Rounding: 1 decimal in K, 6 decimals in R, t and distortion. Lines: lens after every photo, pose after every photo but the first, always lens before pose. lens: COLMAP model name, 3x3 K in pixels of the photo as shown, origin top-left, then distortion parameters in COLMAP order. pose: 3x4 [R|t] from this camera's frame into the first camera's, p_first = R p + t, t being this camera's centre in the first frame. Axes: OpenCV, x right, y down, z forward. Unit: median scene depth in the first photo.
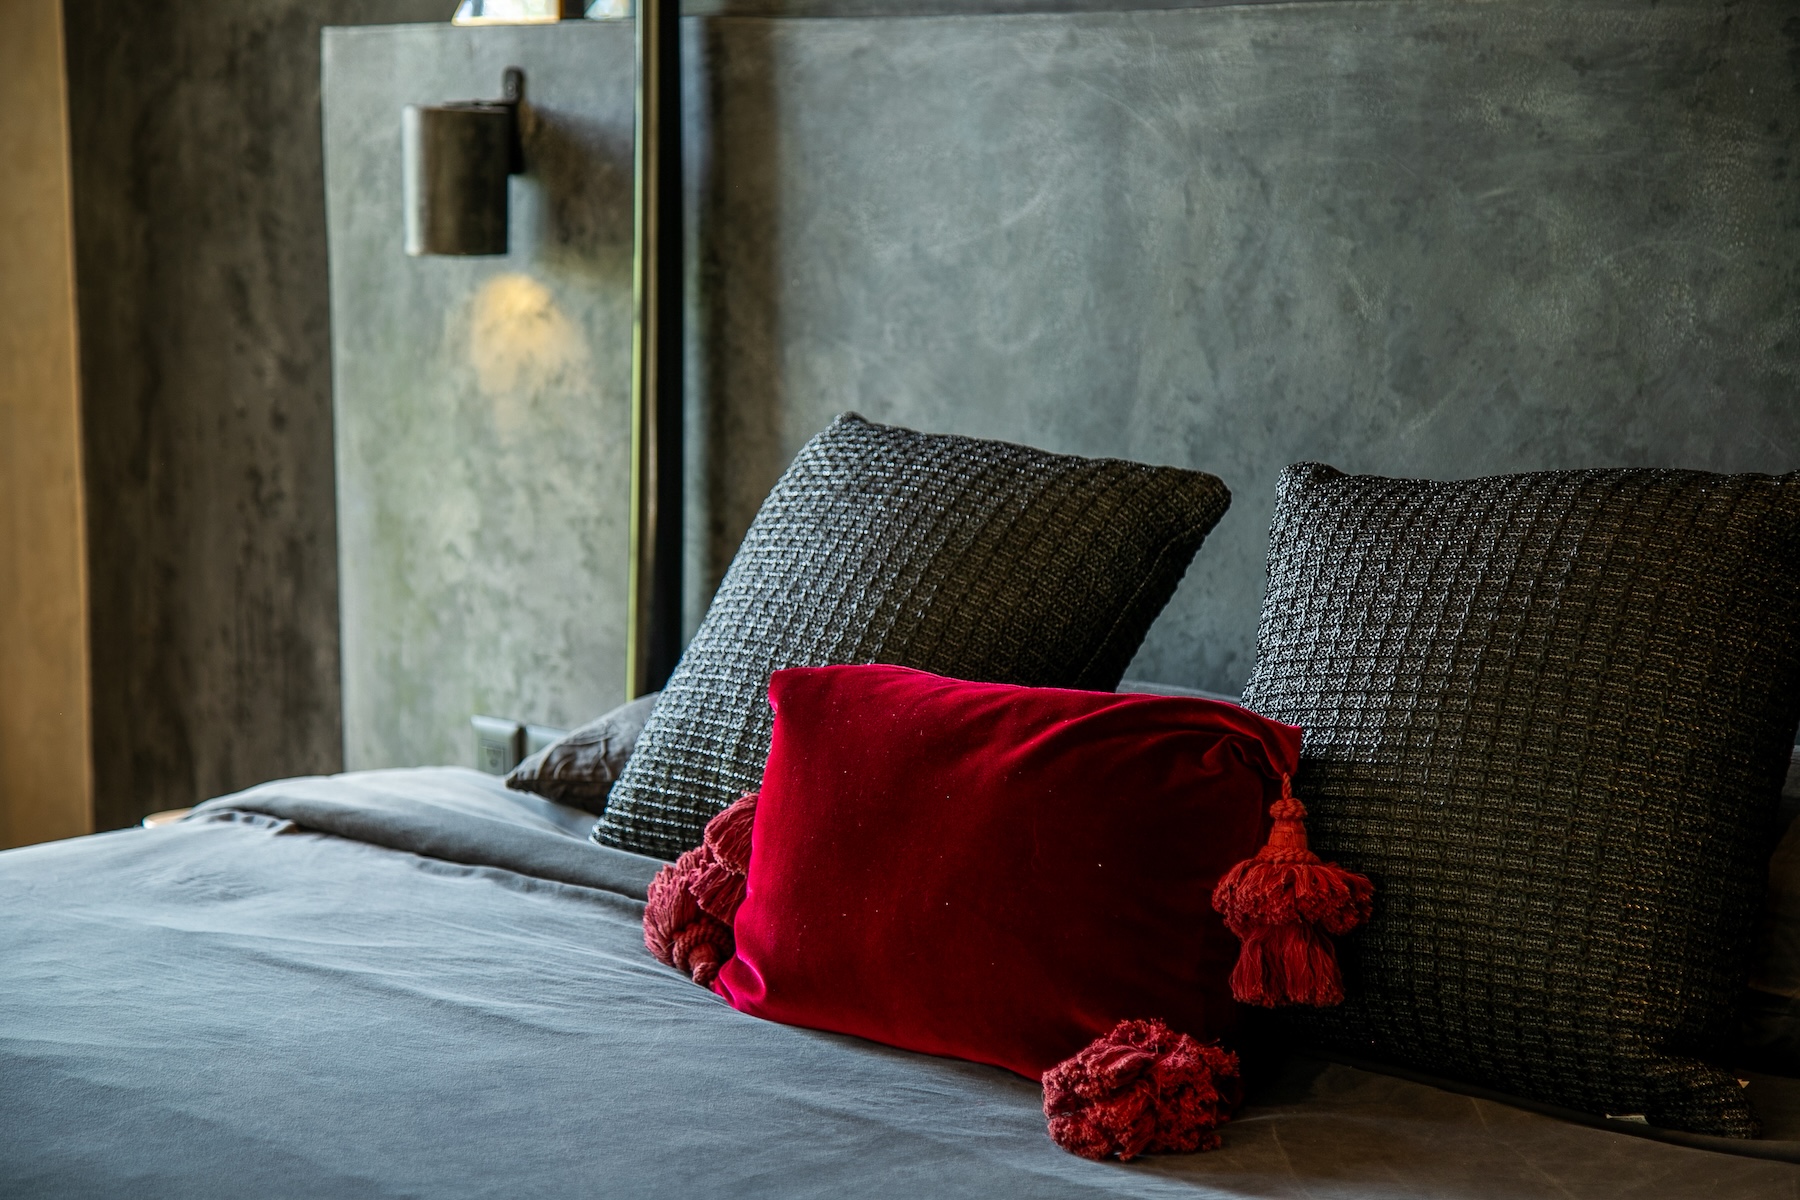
lens RADIAL K [[3626.2, 0, 900.0], [0, 3626.2, 600.0], [0, 0, 1]] dist [0.350014, -0.024641]
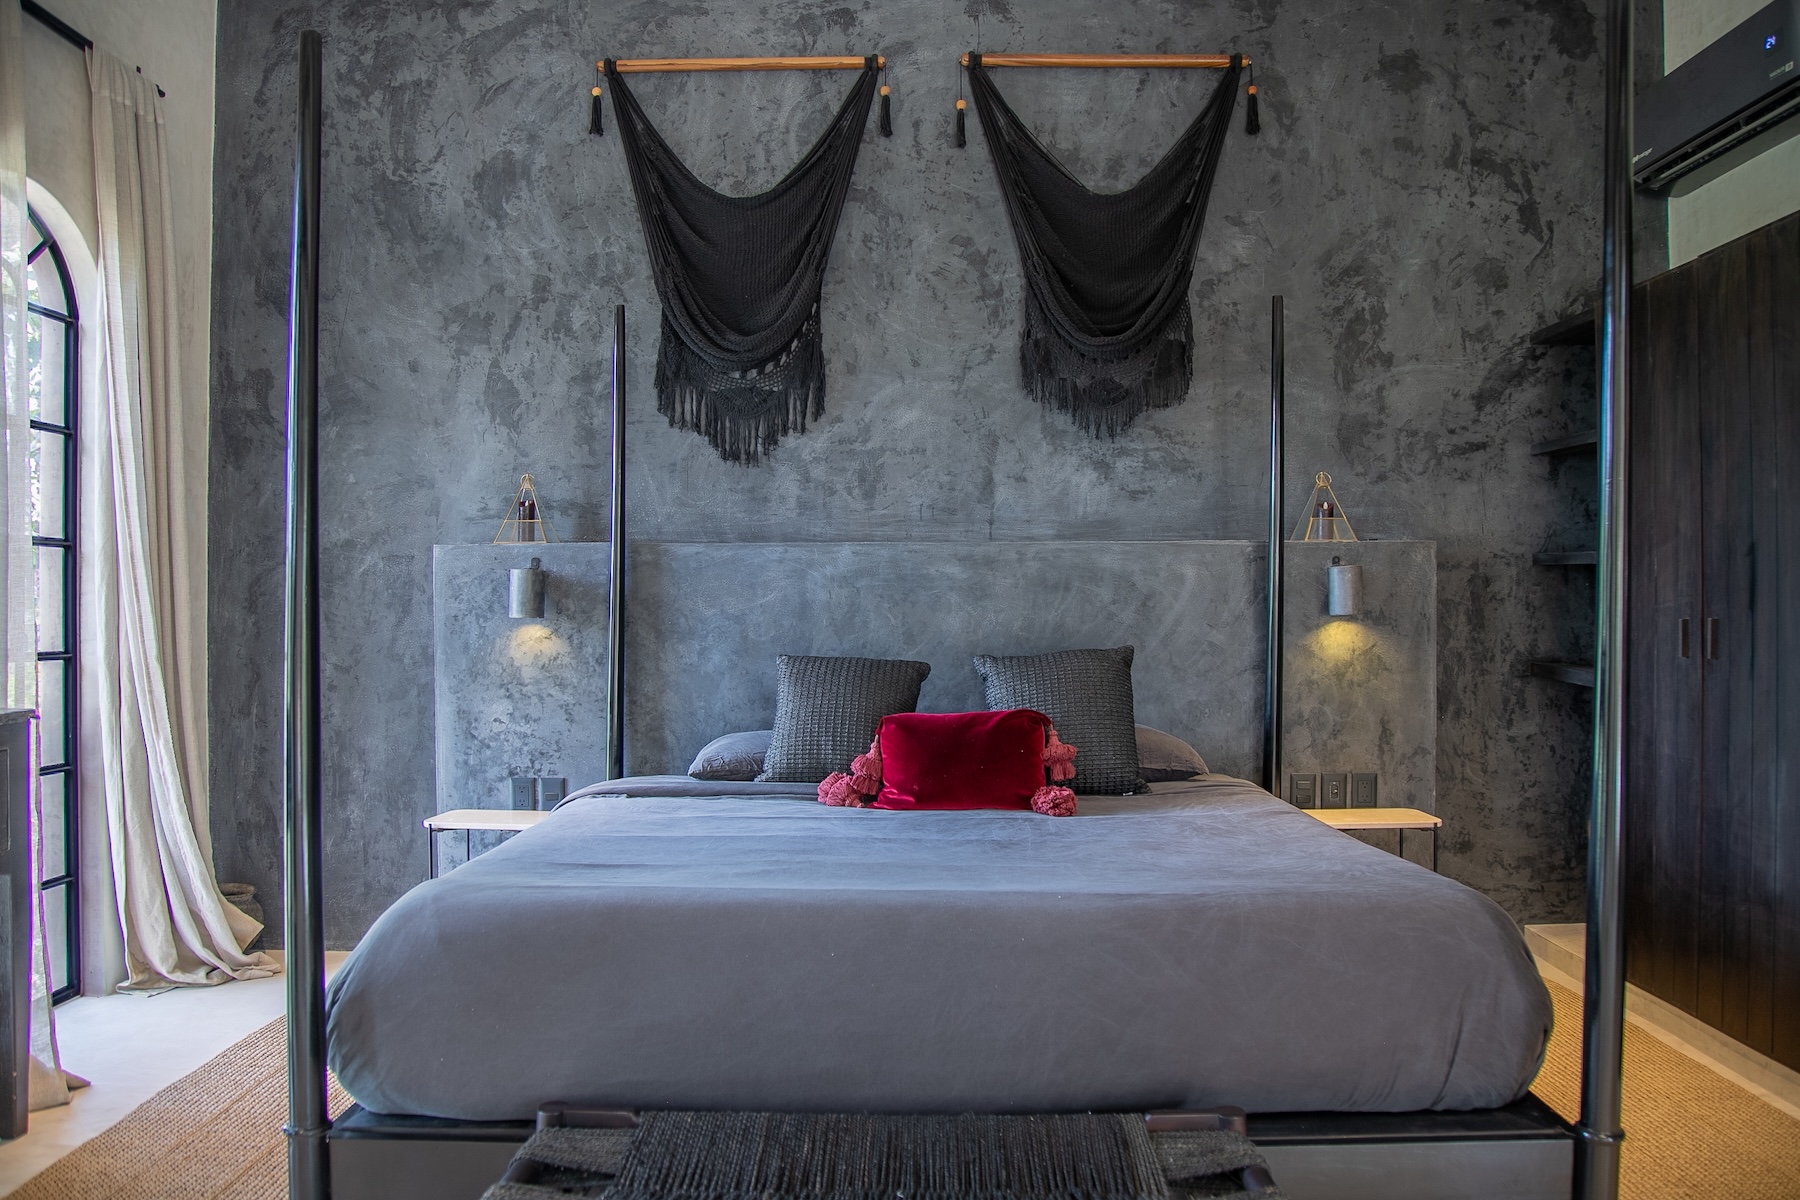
lens RADIAL K [[1245.6, 0, 906.2], [0, 1245.6, 606.9], [0, 0, 1]] dist [-0.123776, 0.074875]
pose [[0.712547, 0.001056, 0.701624, -0.647728], [0.093892, 0.990861, -0.096845, 0.024506], [-0.695314, 0.134883, 0.705936, 0.079537]]
